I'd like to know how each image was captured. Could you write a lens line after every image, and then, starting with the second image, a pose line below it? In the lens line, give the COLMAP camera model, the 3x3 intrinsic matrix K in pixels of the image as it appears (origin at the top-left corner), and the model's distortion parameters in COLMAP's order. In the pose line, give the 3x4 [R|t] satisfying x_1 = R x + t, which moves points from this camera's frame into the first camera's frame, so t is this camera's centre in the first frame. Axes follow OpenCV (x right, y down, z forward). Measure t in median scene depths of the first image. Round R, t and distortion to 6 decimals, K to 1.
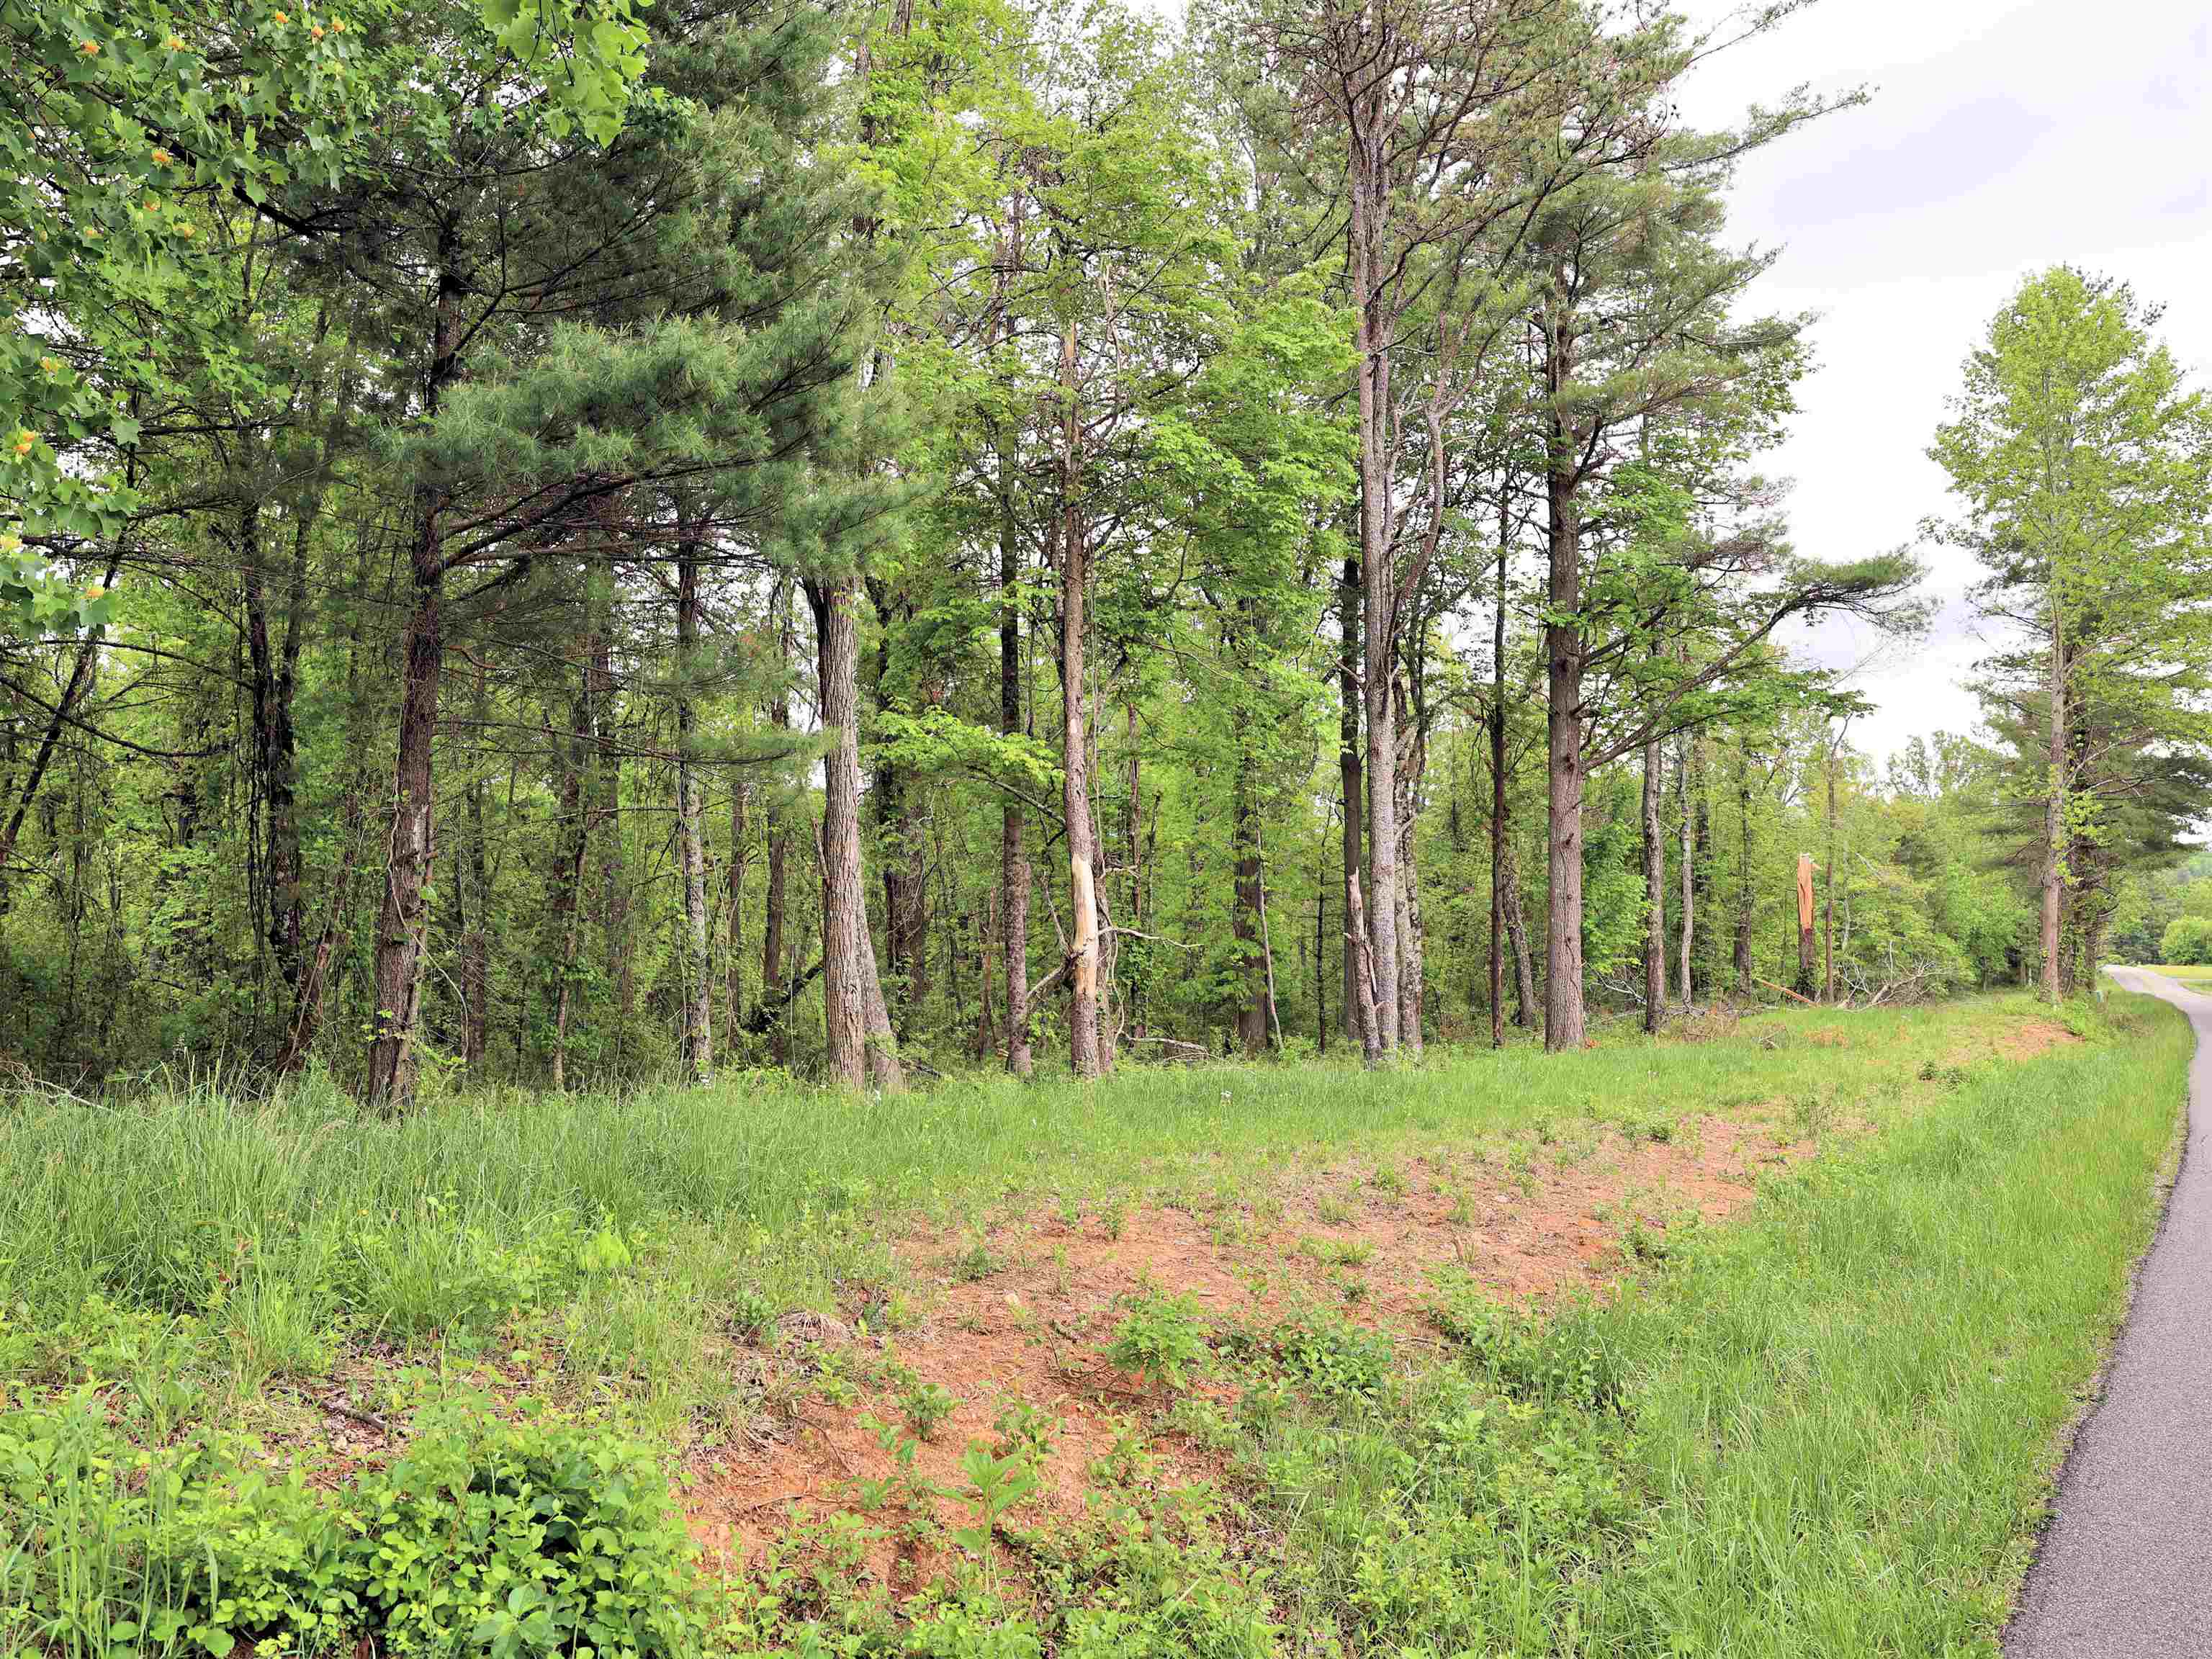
lens RADIAL K [[1721.1, 0, 1106.2], [0, 1721.1, 834.6], [0, 0, 1]] dist [-0.102288, 0.088434]
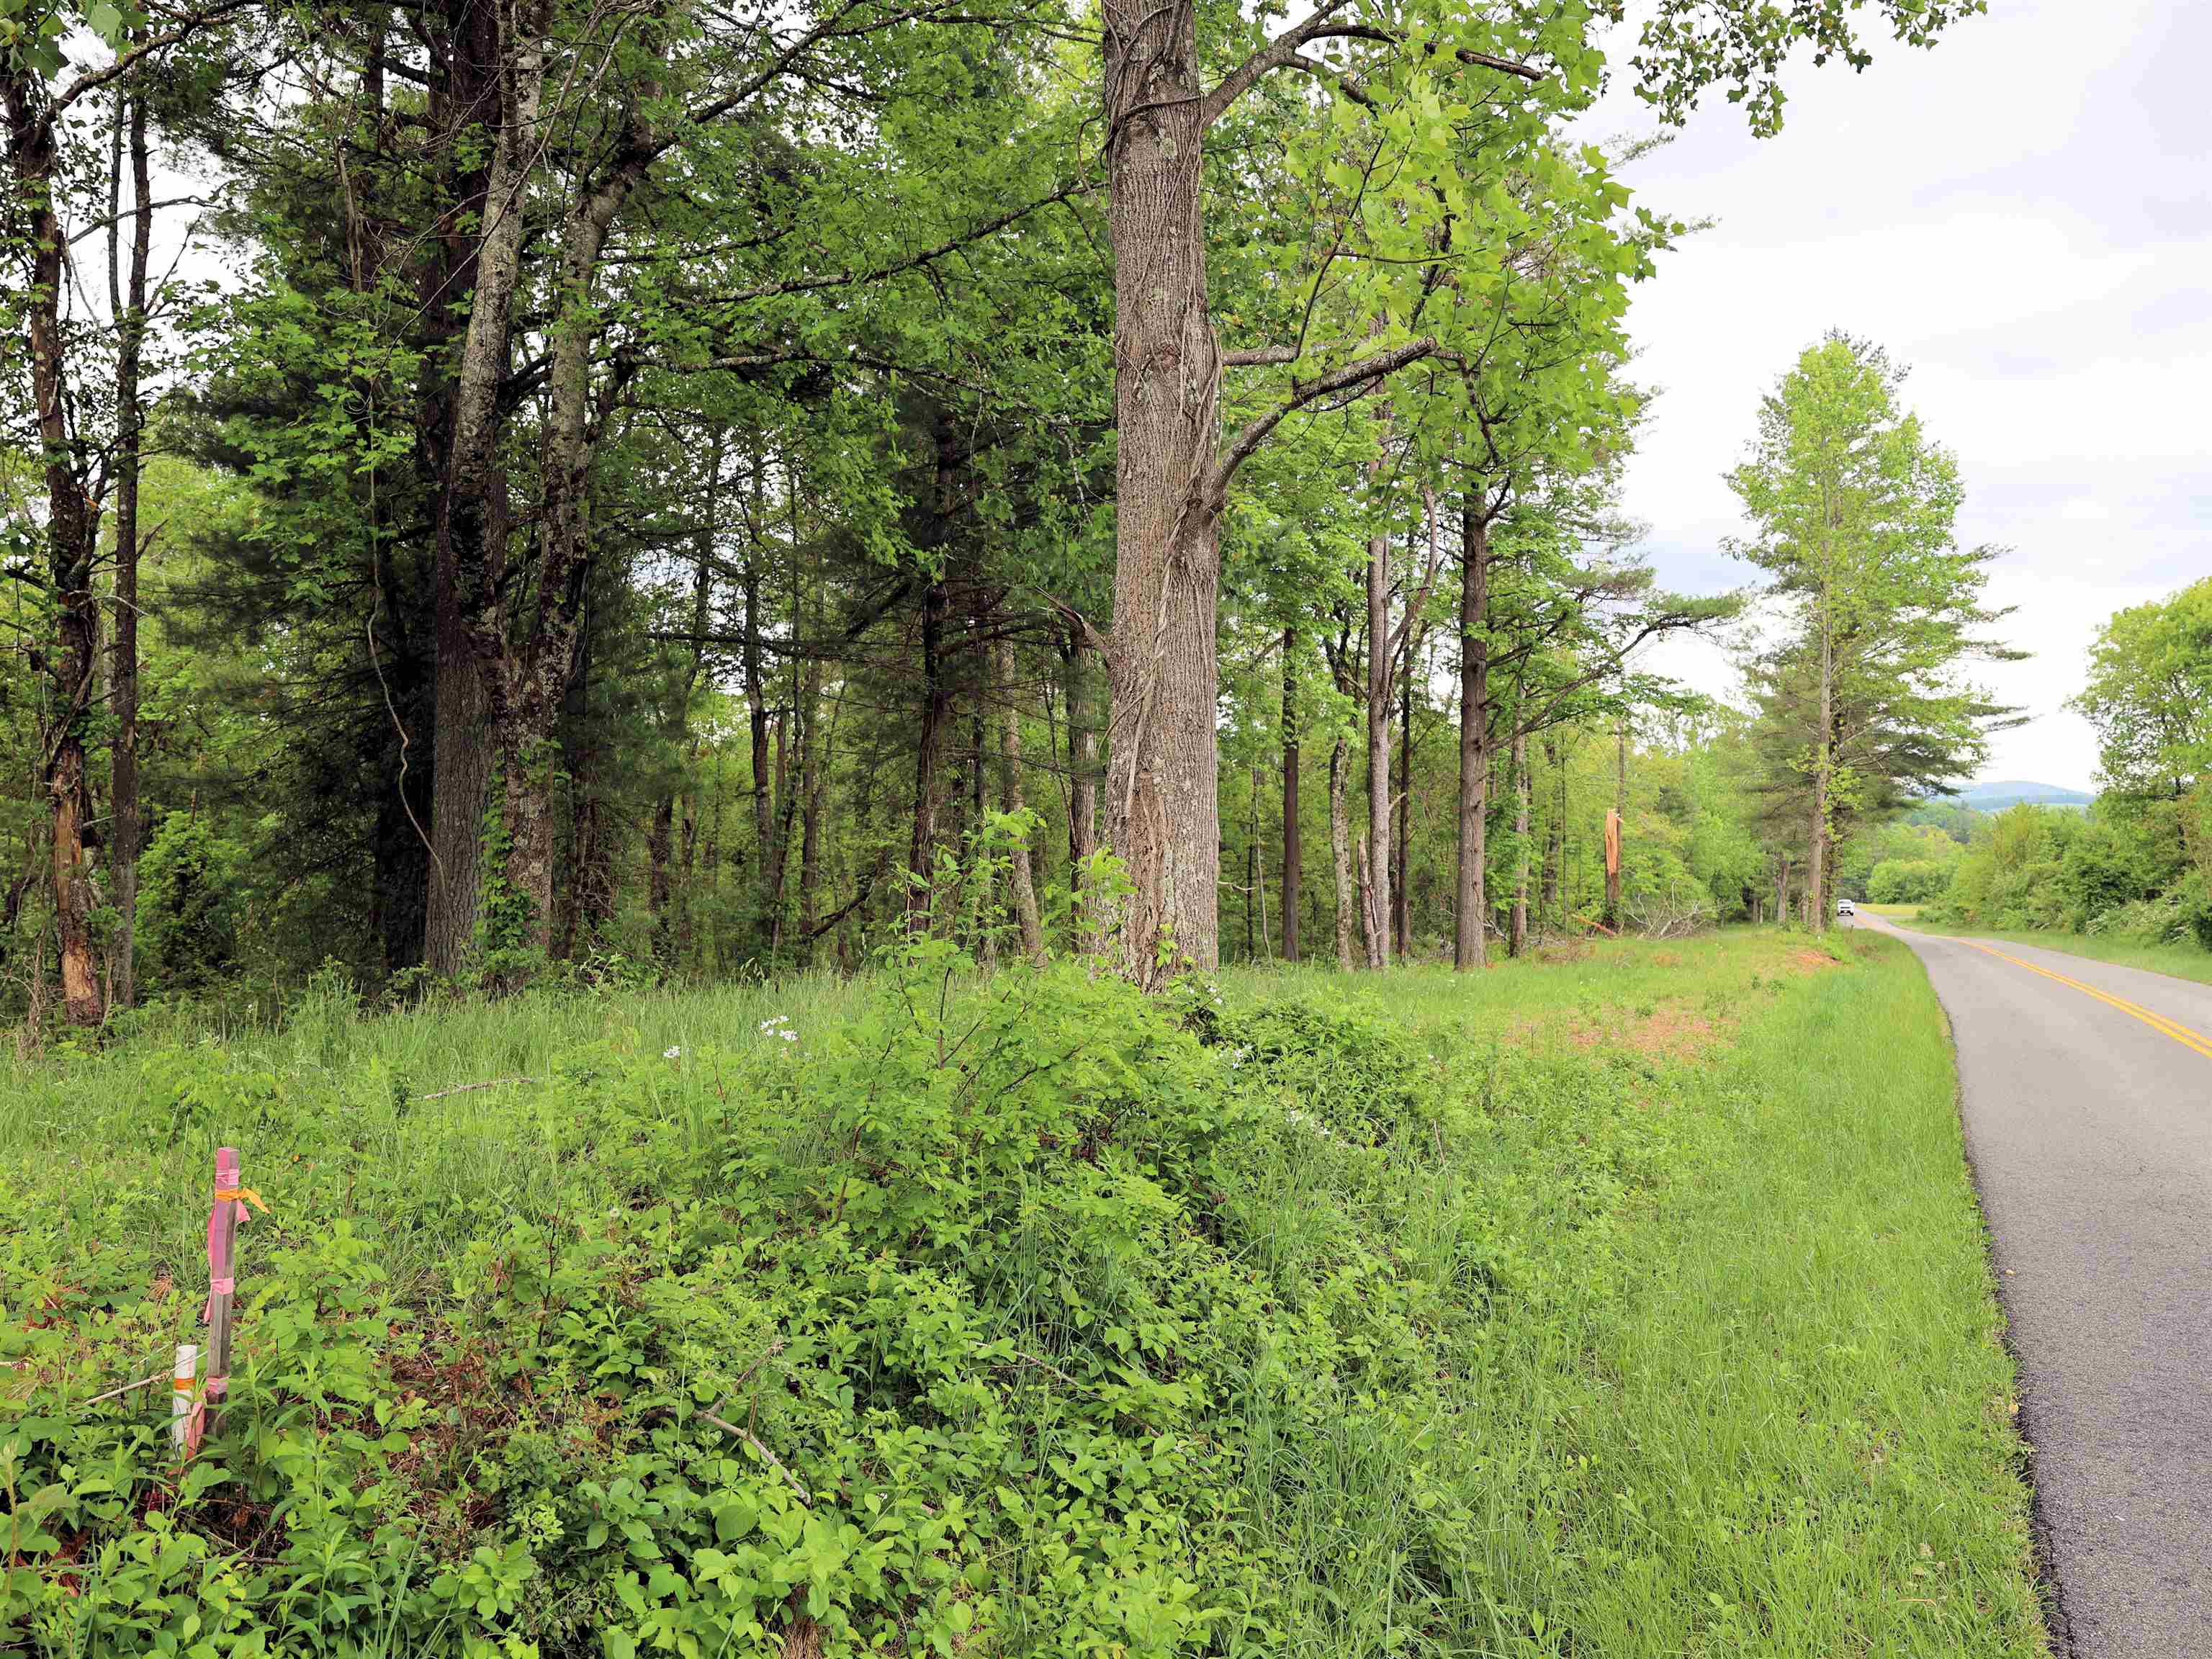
lens RADIAL K [[1721.1, 0, 1101.3], [0, 1721.1, 830.2], [0, 0, 1]] dist [-0.102288, 0.088434]
pose [[0.990502, 0.007462, 0.137297, -0.140934], [-0.012287, 0.999335, 0.034331, -0.014684], [-0.136950, -0.035691, 0.989935, -0.176325]]
